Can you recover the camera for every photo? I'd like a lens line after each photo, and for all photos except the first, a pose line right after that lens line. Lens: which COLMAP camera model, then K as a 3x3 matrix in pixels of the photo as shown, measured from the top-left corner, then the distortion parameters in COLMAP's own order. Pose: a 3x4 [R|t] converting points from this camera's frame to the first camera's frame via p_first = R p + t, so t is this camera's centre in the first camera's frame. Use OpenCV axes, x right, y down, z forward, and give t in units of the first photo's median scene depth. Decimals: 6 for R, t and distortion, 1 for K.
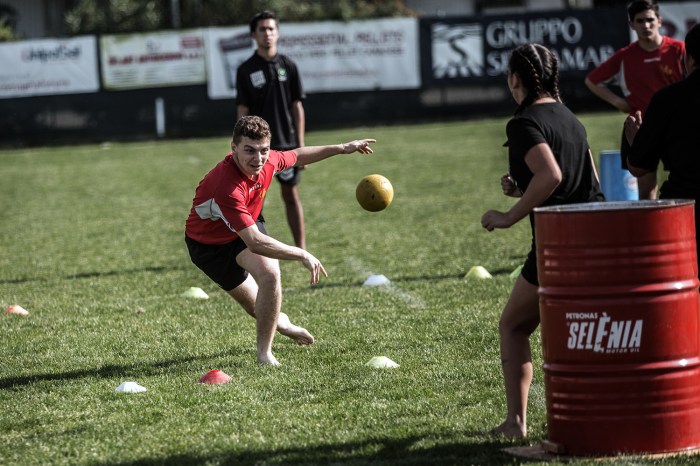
lens RADIAL K [[5116.3, 0, 347.7], [0, 5116.3, 229.9], [0, 0, 1]] dist [0.982563, 0.000000]
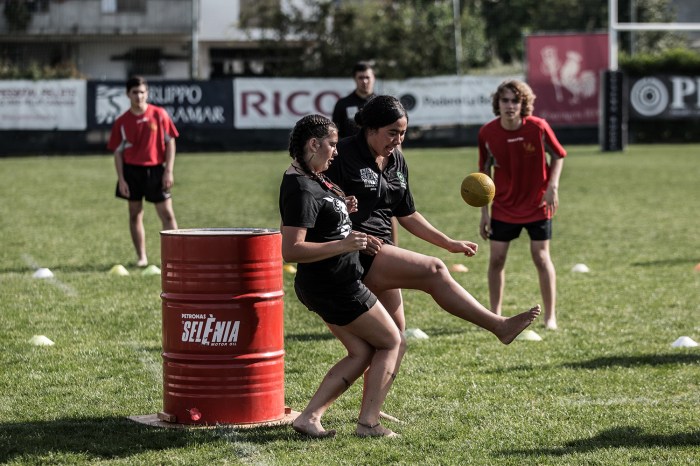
lens RADIAL K [[5116.3, 0, 347.7], [0, 5116.3, 233.1], [0, 0, 1]] dist [0.982563, 0.000000]
pose [[0.996284, 0.044659, 0.073642, -0.014950], [-0.043622, 0.998926, -0.015623, 0.017433], [-0.074261, 0.012353, 0.997162, -0.369921]]
